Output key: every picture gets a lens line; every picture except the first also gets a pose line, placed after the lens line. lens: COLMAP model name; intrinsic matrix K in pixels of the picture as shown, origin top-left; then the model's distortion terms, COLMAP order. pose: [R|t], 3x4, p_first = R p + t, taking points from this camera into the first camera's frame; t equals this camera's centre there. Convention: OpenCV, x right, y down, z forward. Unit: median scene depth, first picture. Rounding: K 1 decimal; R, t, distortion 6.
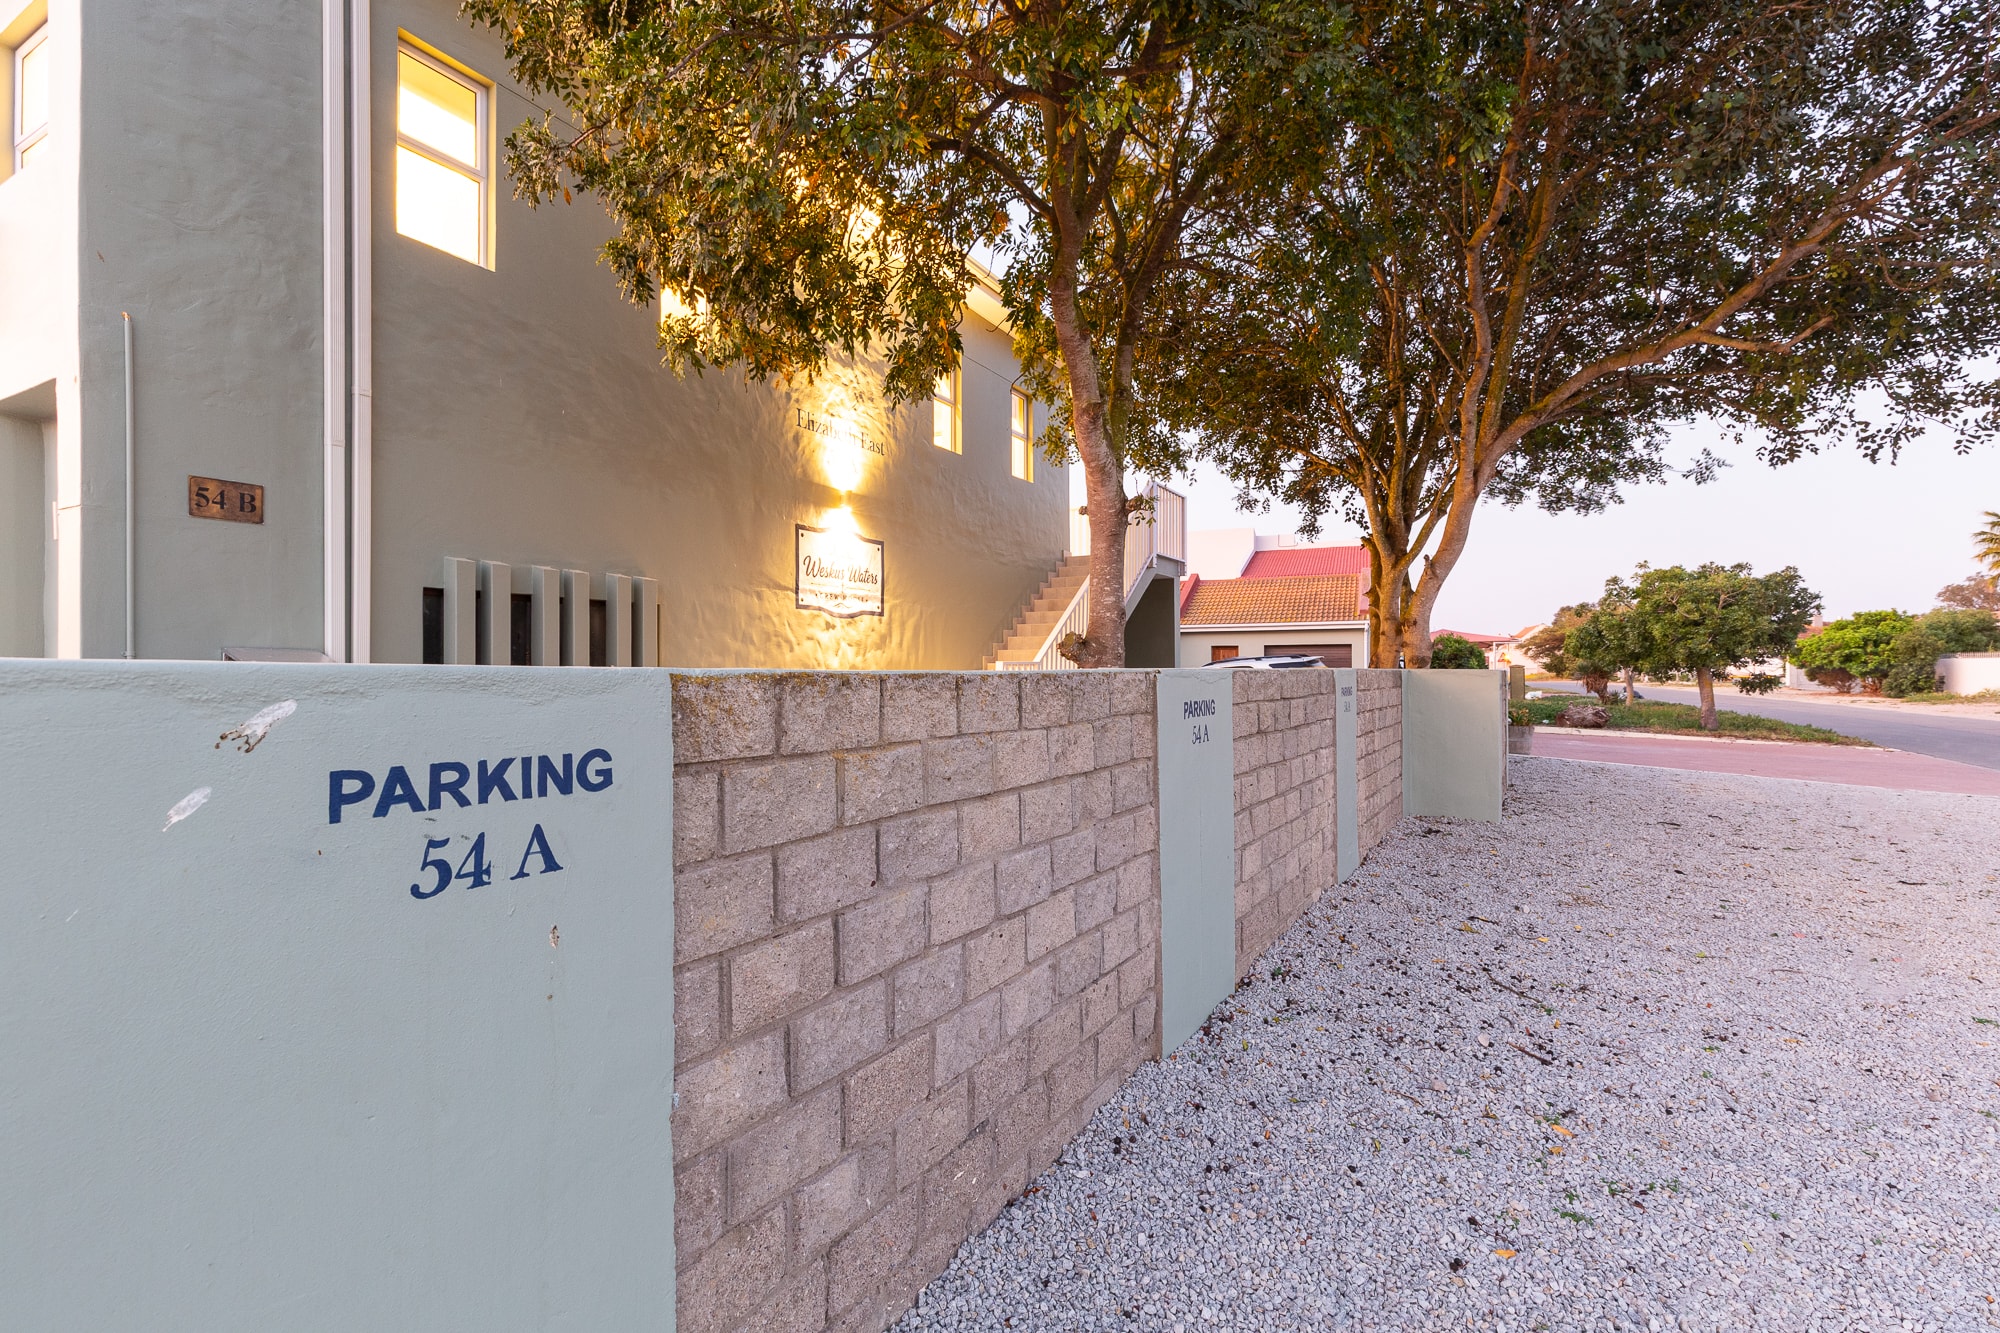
lens RADIAL K [[942.7, 0, 1010.0], [0, 942.7, 658.8], [0, 0, 1]] dist [-0.001082, 0.000146]
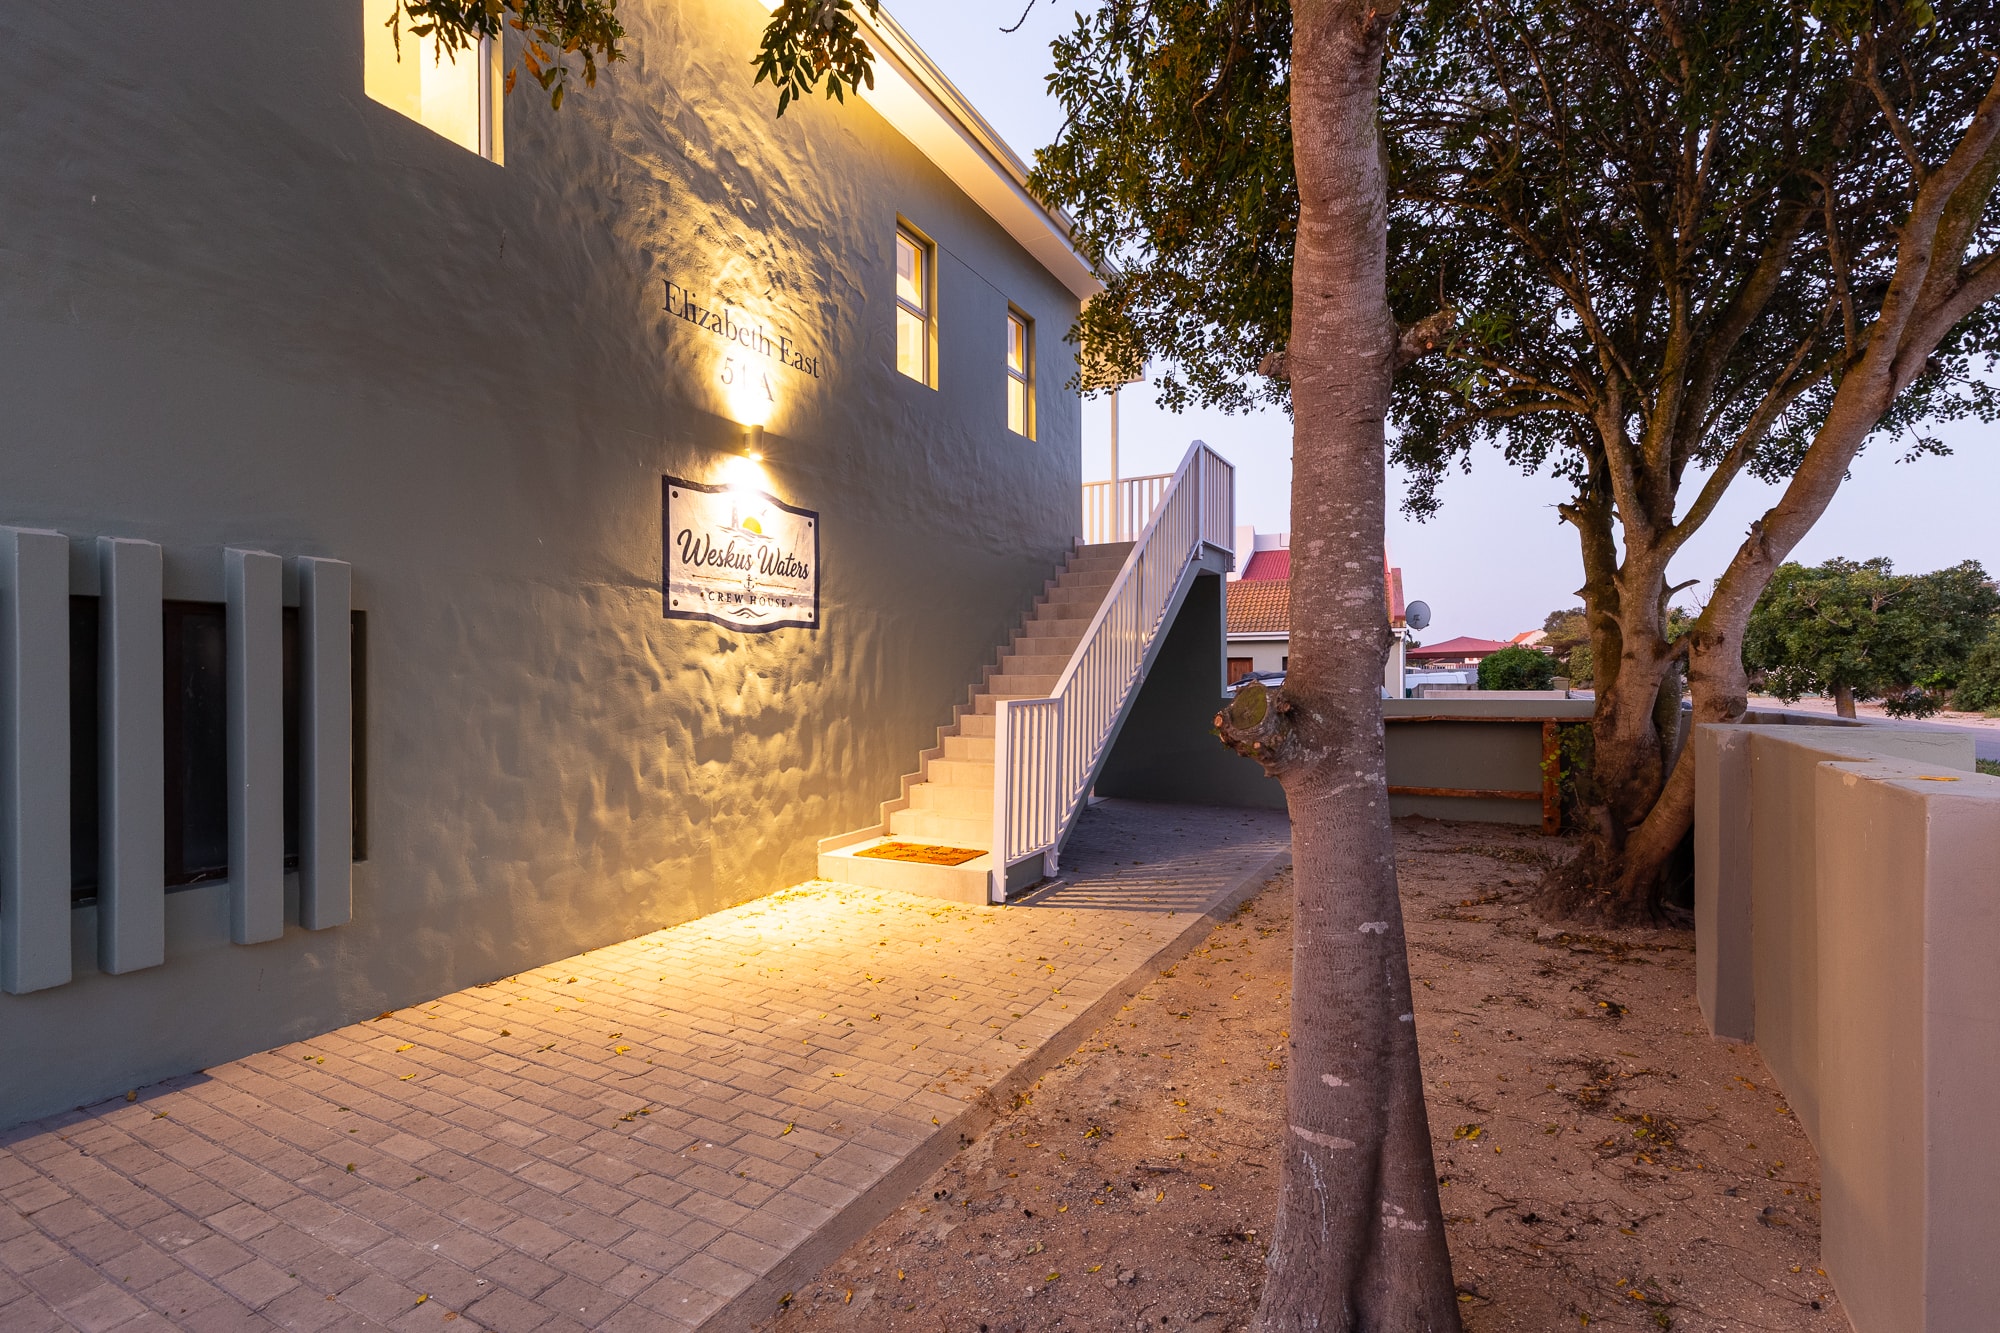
lens RADIAL K [[942.7, 0, 985.3], [0, 942.7, 671.5], [0, 0, 1]] dist [-0.001082, 0.000146]
pose [[0.999980, -0.002534, 0.005832, -0.025195], [0.002493, 0.999973, 0.006976, -0.020905], [-0.005849, -0.006961, 0.999959, 0.368673]]
